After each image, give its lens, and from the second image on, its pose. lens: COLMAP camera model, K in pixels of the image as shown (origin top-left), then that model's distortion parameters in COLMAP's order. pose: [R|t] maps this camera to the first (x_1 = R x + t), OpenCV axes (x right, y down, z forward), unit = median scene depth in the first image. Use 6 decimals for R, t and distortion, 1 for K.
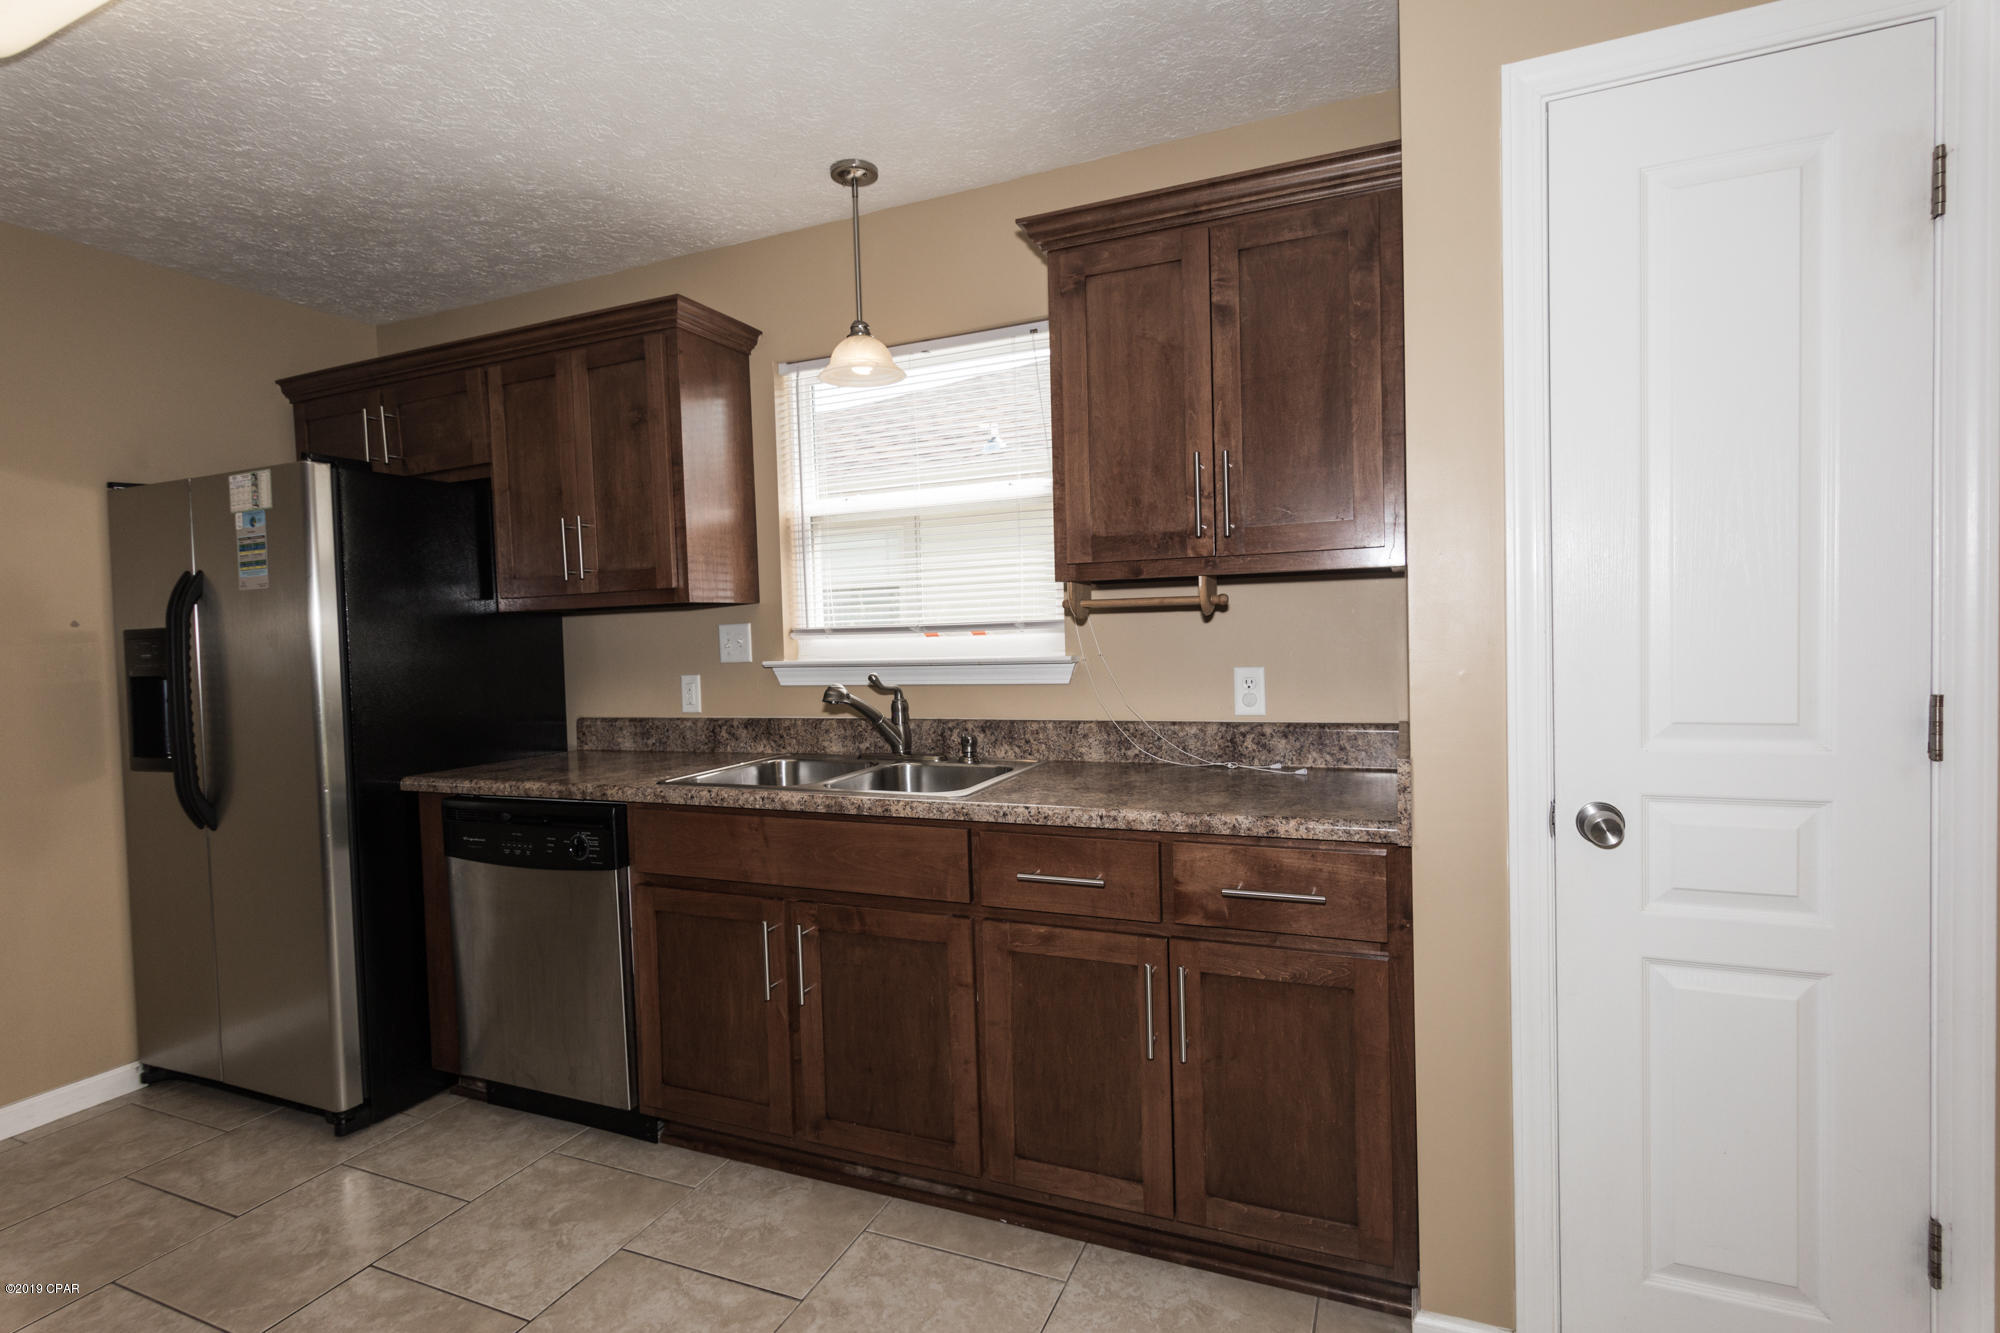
lens RADIAL K [[989.9, 0, 1011.8], [0, 989.9, 666.9], [0, 0, 1]] dist [0.002839, 0.002260]
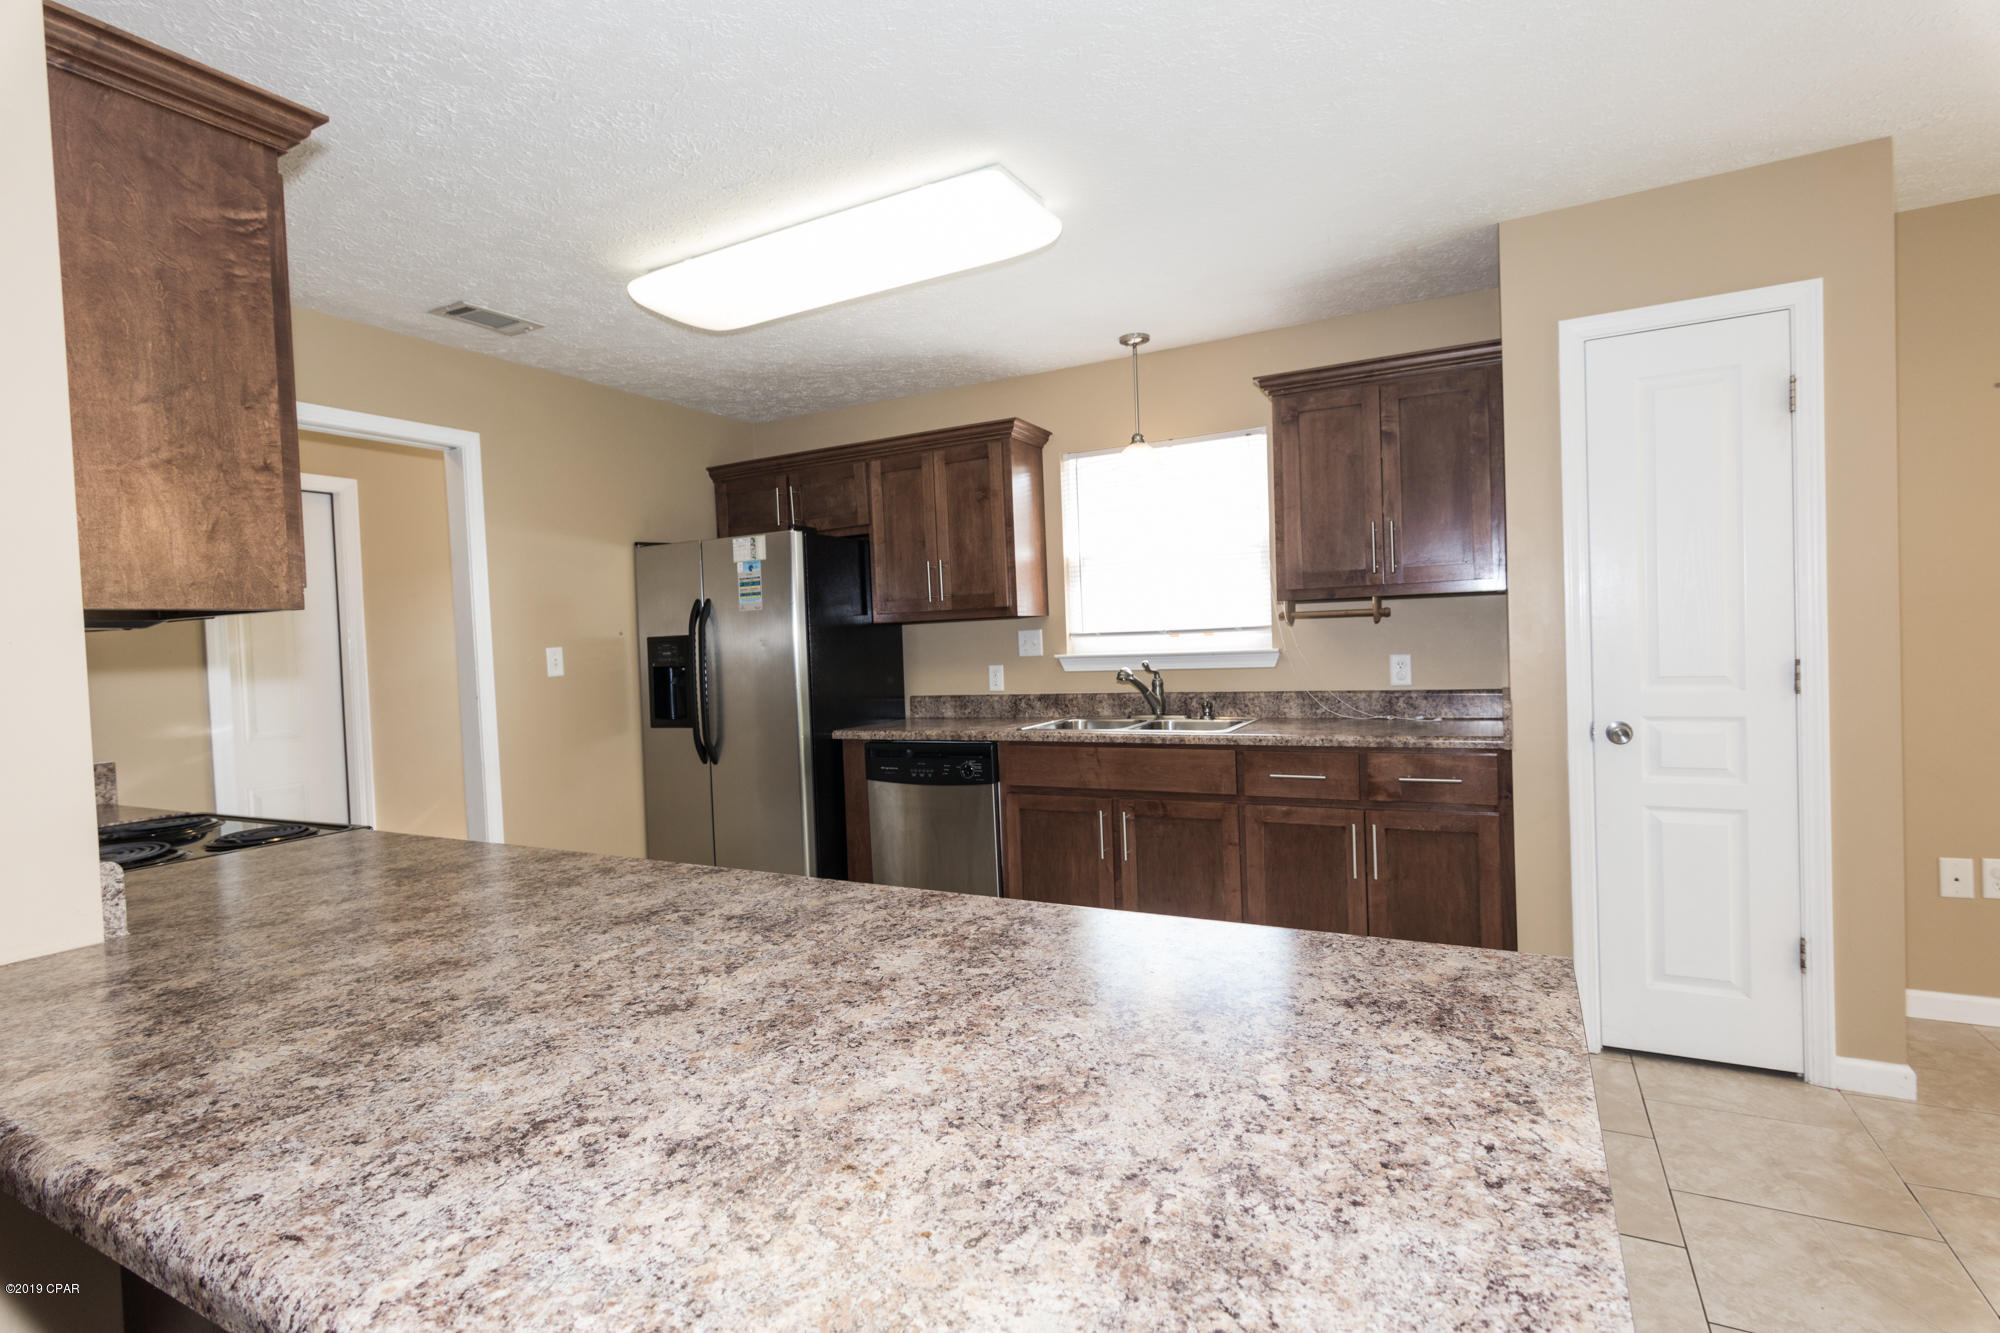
lens RADIAL K [[989.9, 0, 1004.4], [0, 989.9, 663.5], [0, 0, 1]] dist [0.002839, 0.002260]
pose [[0.995873, -0.006021, -0.090563, -0.228831], [0.005128, 0.999936, -0.010095, 0.026293], [0.090618, 0.009589, 0.995840, -0.572920]]
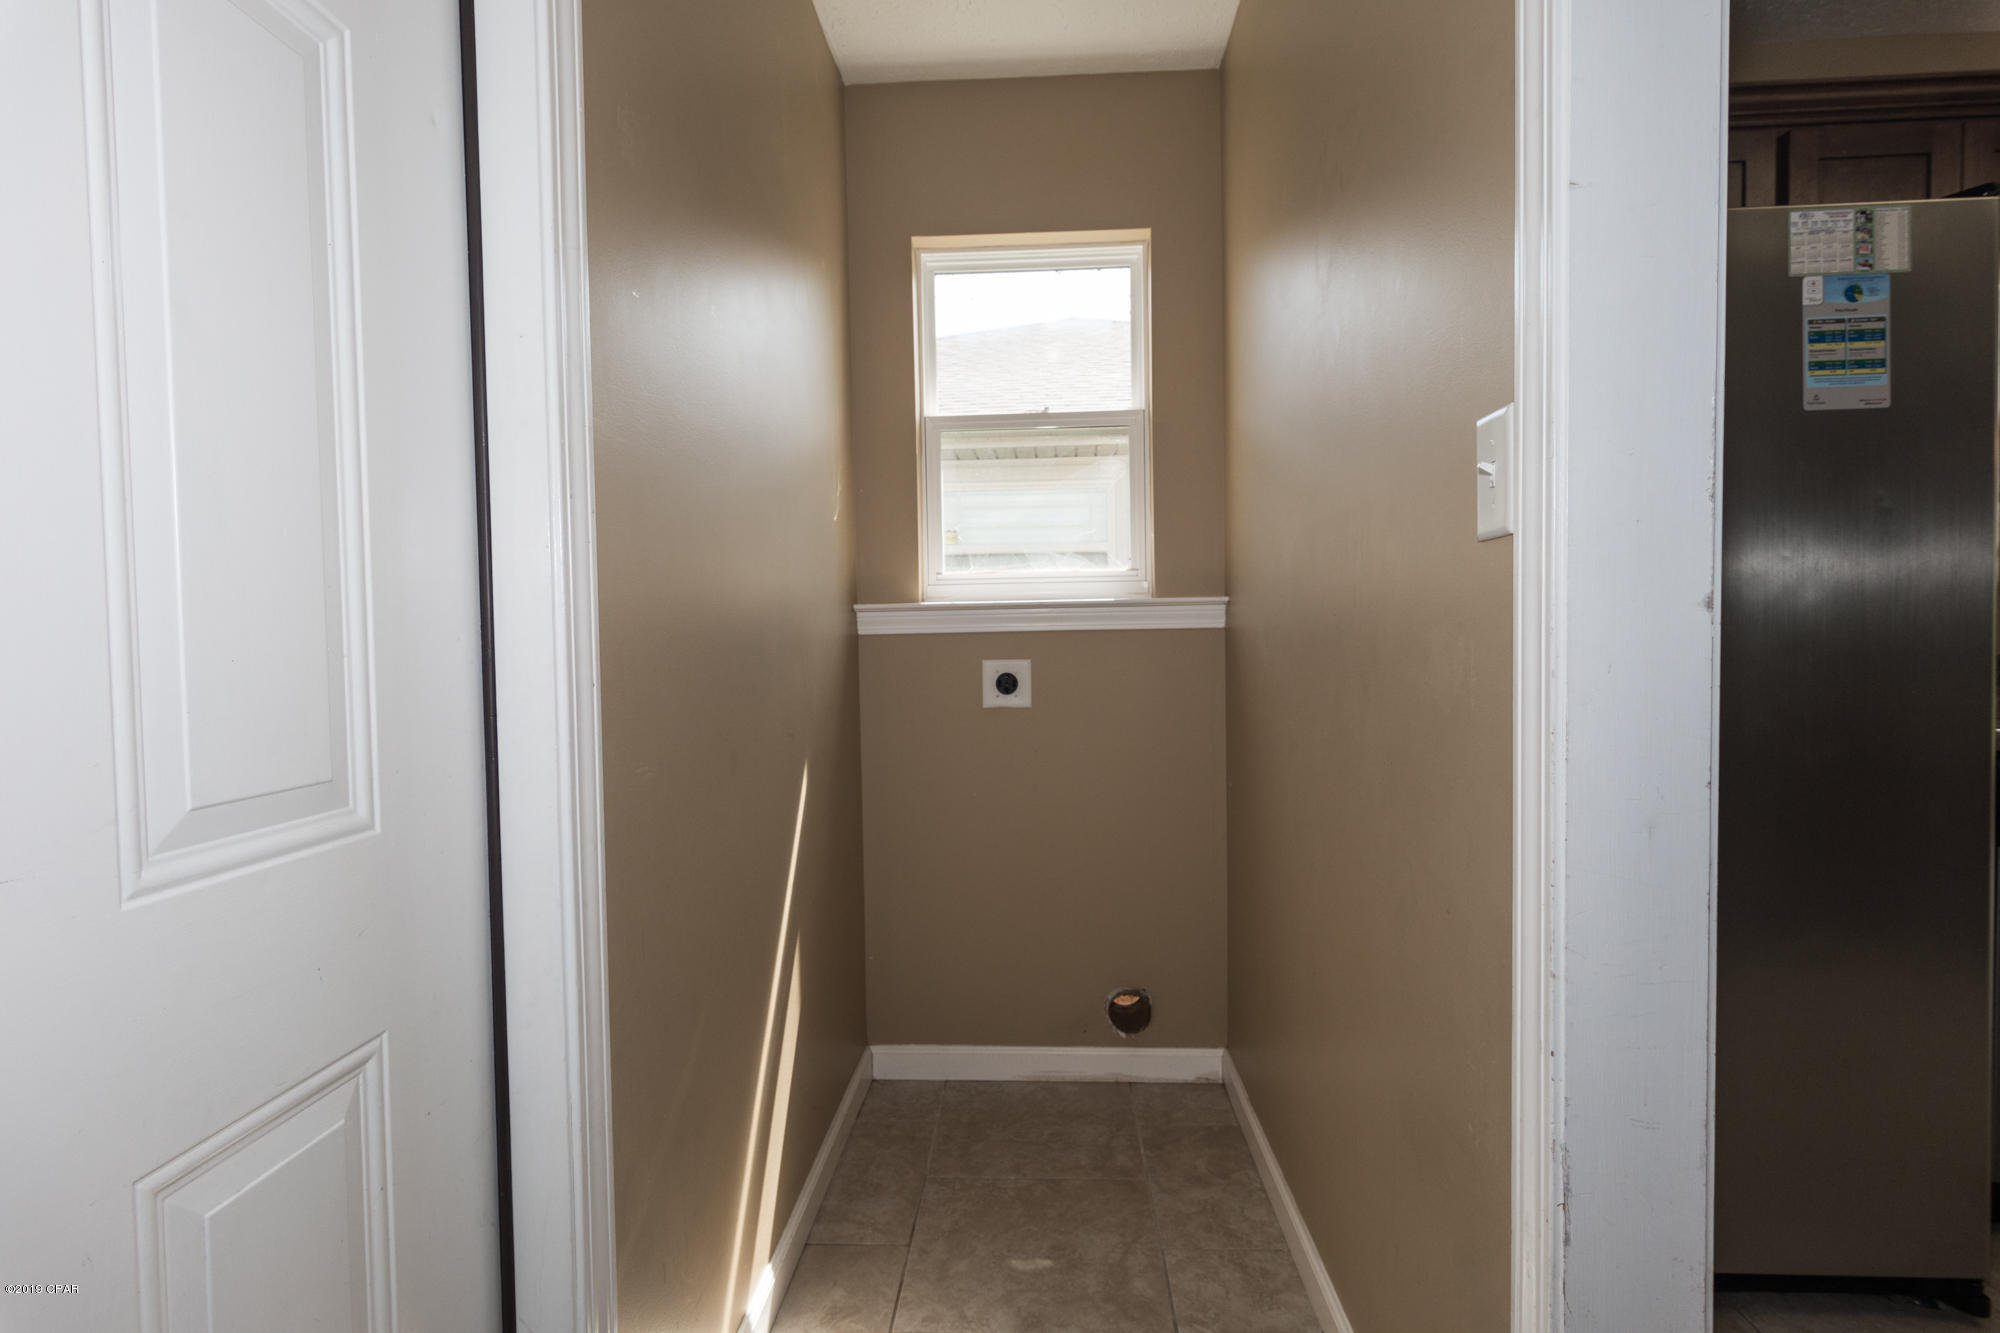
lens RADIAL K [[989.9, 0, 997.1], [0, 989.9, 658.7], [0, 0, 1]] dist [0.002839, 0.002260]
pose [[0.935042, -0.000667, 0.354536, -1.527022], [0.003126, 0.999975, -0.006362, 0.076682], [-0.354523, 0.007057, 0.935021, 0.664599]]
